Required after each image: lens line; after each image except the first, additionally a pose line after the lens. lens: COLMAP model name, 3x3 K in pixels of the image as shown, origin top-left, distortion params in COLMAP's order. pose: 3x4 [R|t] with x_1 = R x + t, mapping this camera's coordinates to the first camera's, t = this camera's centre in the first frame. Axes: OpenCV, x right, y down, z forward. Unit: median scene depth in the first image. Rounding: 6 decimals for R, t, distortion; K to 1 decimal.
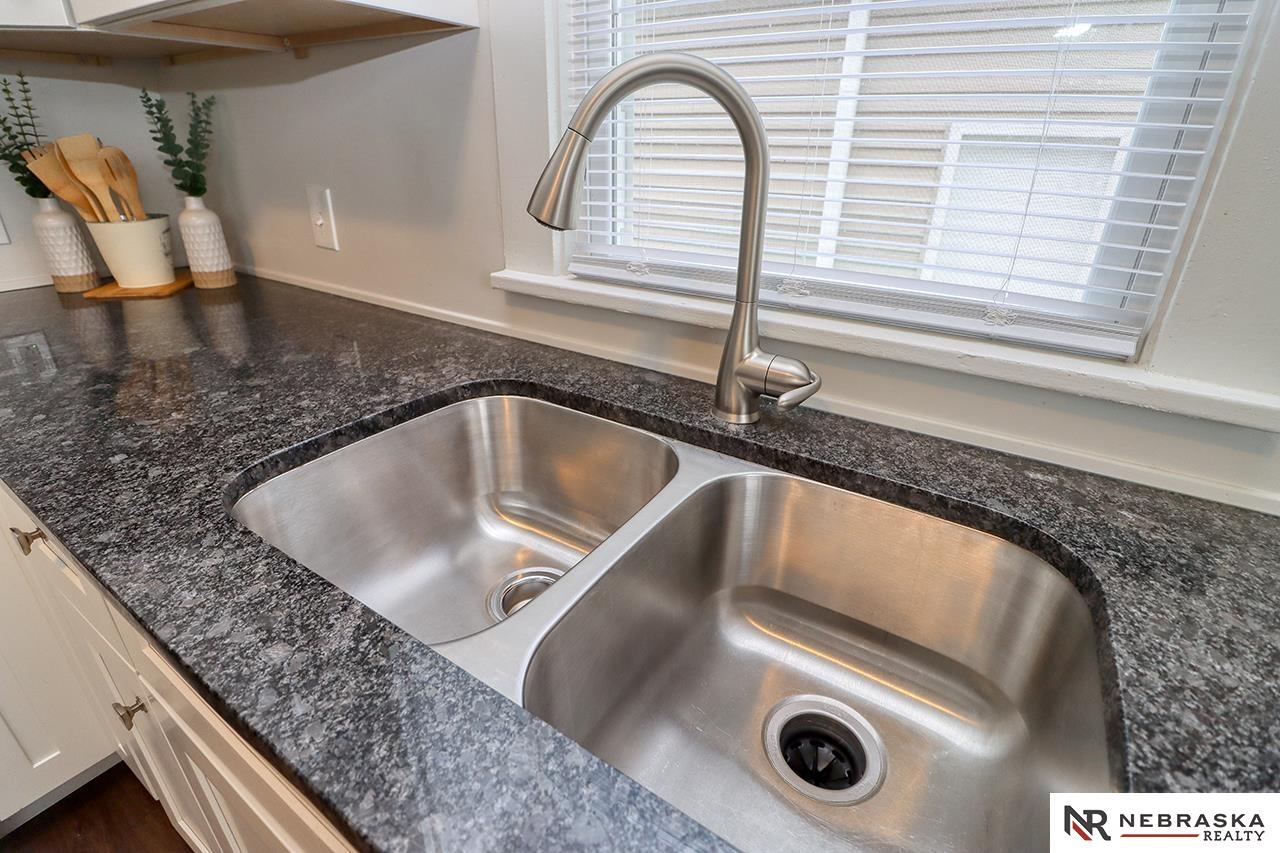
lens RADIAL K [[591.7, 0, 642.3], [0, 591.7, 411.5], [0, 0, 1]] dist [0.002236, -0.015431]
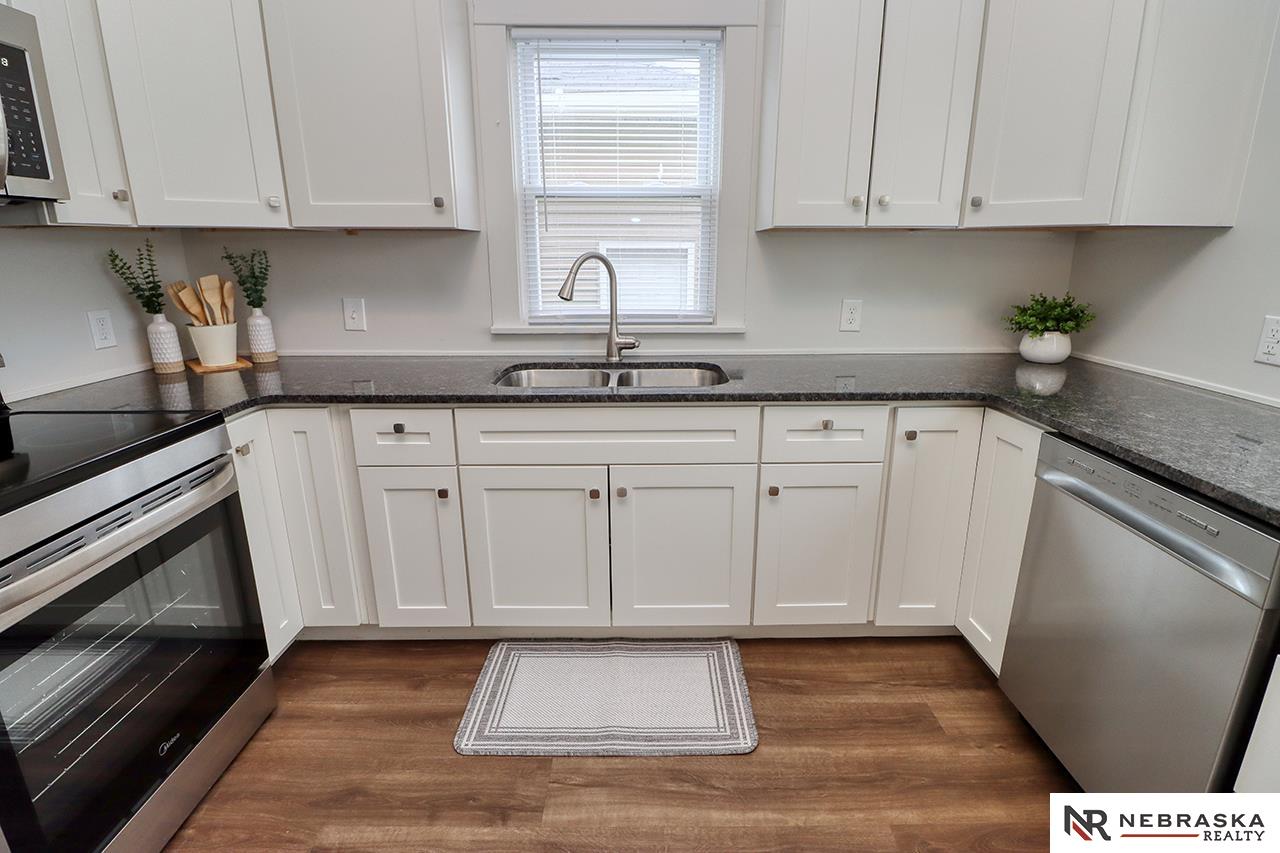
lens RADIAL K [[591.7, 0, 642.3], [0, 591.7, 411.5], [0, 0, 1]] dist [0.002236, -0.015431]
pose [[0.837275, -0.159397, 0.523032, -1.169426], [0.235437, 0.968445, -0.081752, 0.474483], [-0.493497, 0.191590, 0.848383, -1.366607]]
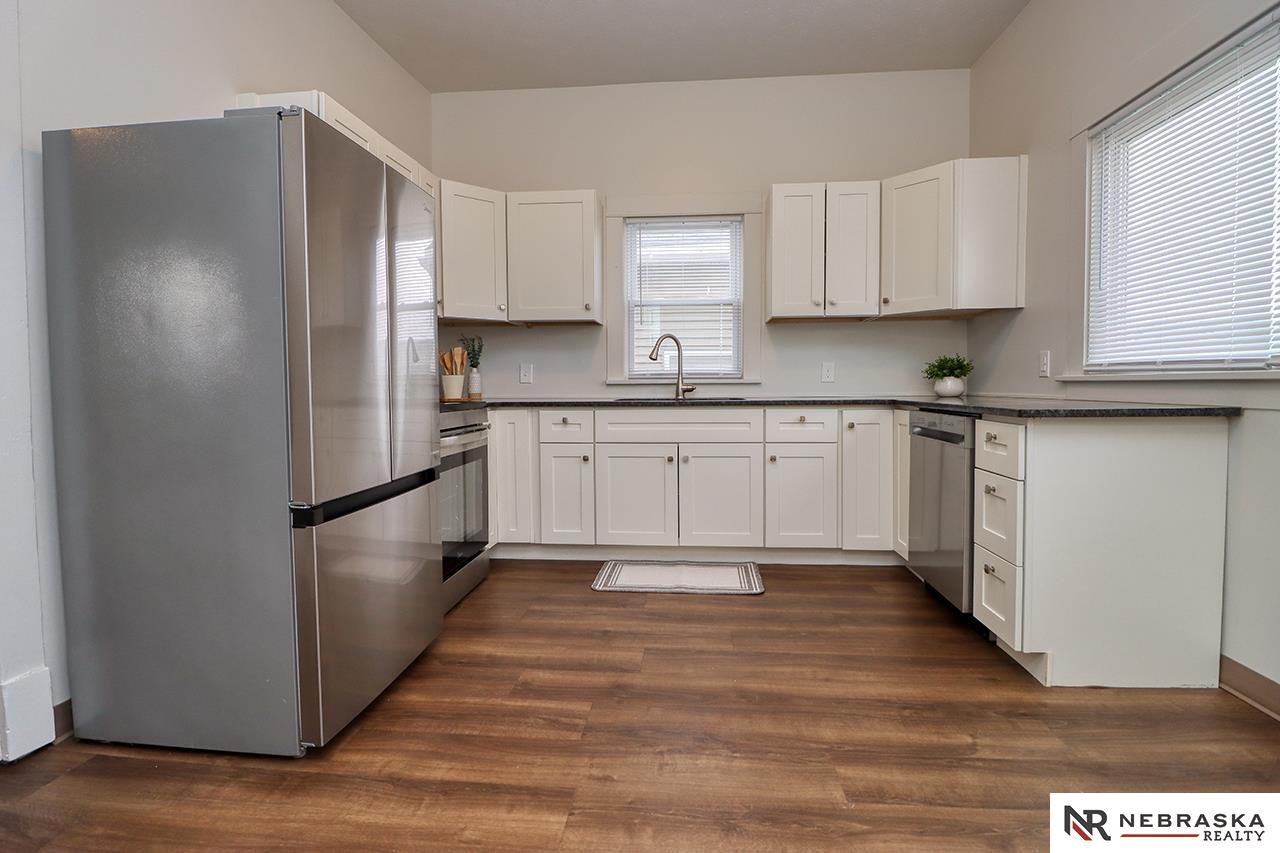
lens RADIAL K [[591.7, 0, 642.3], [0, 591.7, 411.5], [0, 0, 1]] dist [0.002236, -0.015431]
pose [[0.884271, -0.044983, 0.464802, -2.118948], [0.208255, 0.928875, -0.306303, 1.361311], [-0.417964, 0.367653, 0.830745, -2.556313]]
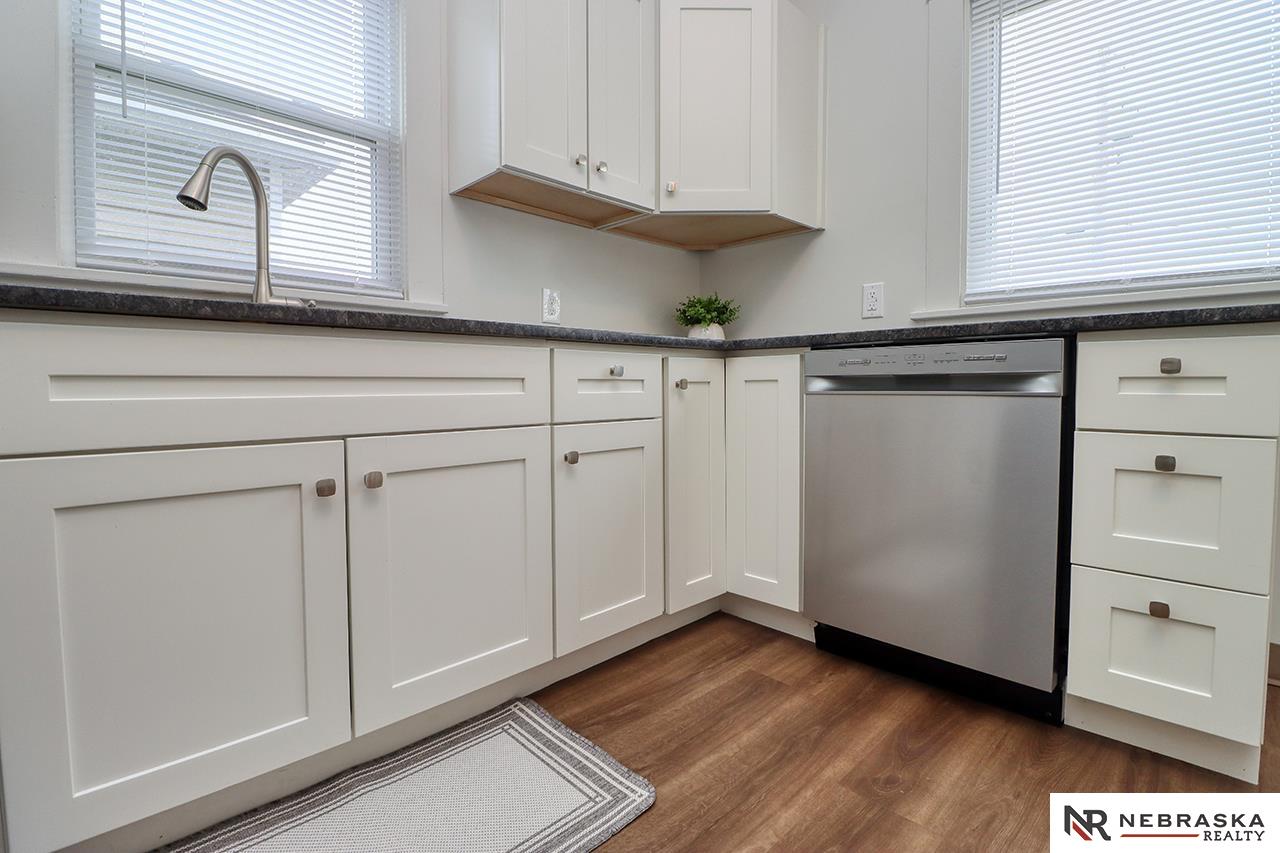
lens RADIAL K [[591.7, 0, 642.3], [0, 591.7, 411.5], [0, 0, 1]] dist [0.002236, -0.015431]
pose [[0.214432, -0.058836, 0.974965, -1.278569], [0.398249, 0.916709, -0.032270, 0.696970], [-0.891861, 0.395199, 0.220004, -0.354340]]
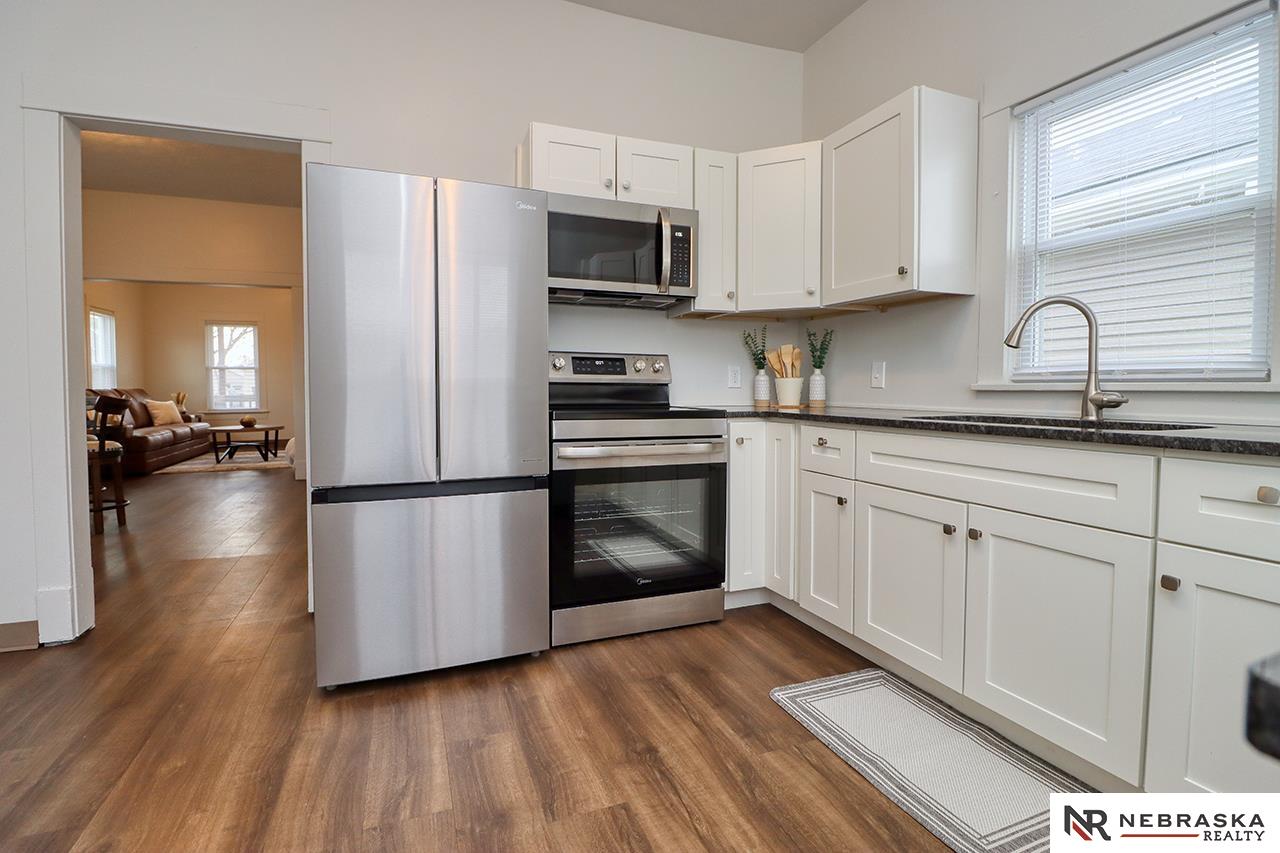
lens RADIAL K [[591.7, 0, 642.3], [0, 591.7, 411.5], [0, 0, 1]] dist [0.002236, -0.015431]
pose [[0.819887, 0.006562, -0.572488, 0.025034], [-0.219869, 0.926867, -0.304261, 1.011799], [0.528624, 0.375332, 0.761369, -1.682571]]
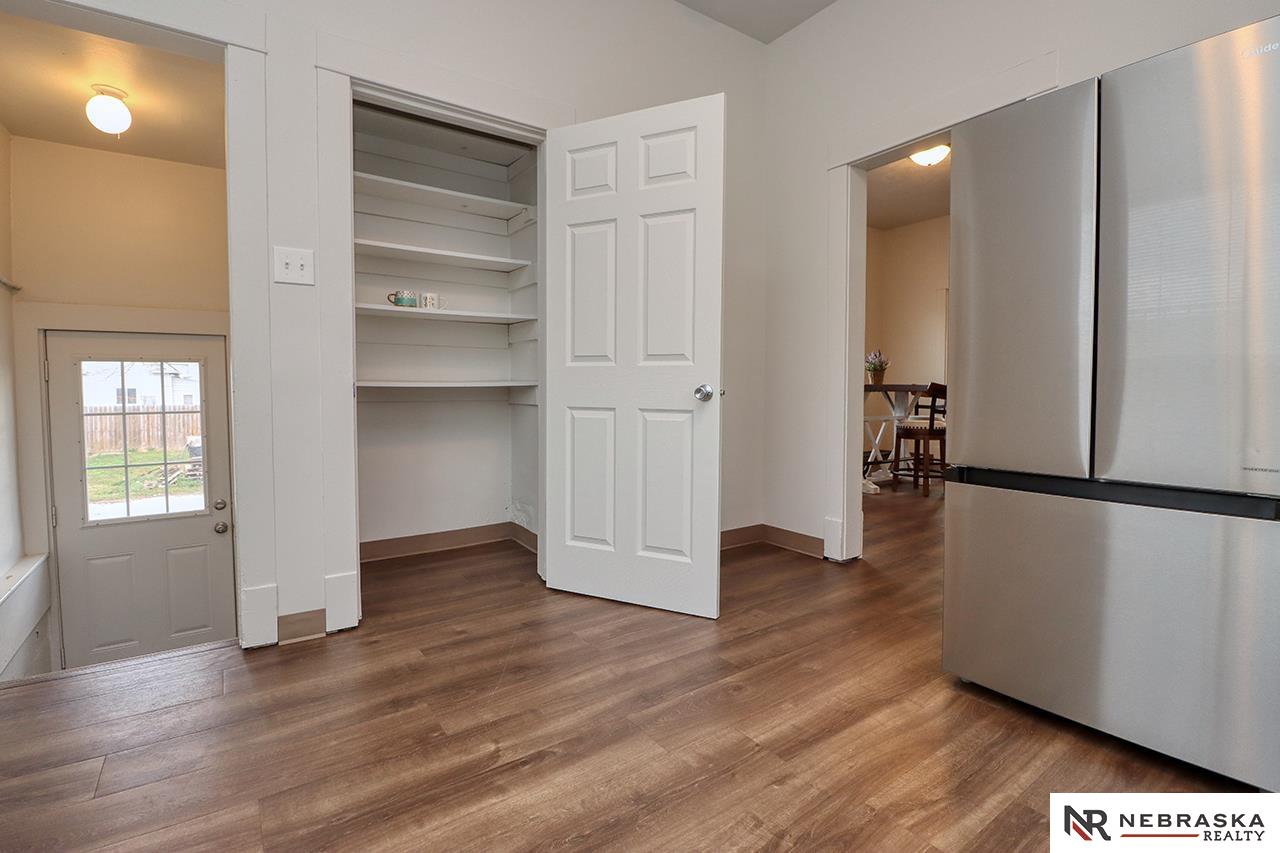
lens RADIAL K [[591.7, 0, 642.3], [0, 591.7, 411.5], [0, 0, 1]] dist [0.002236, -0.015431]
pose [[-0.363045, 0.023492, -0.931475, 0.148623], [-0.379941, 0.909065, 0.171010, 0.762441], [0.850789, 0.415990, -0.321106, -0.901917]]
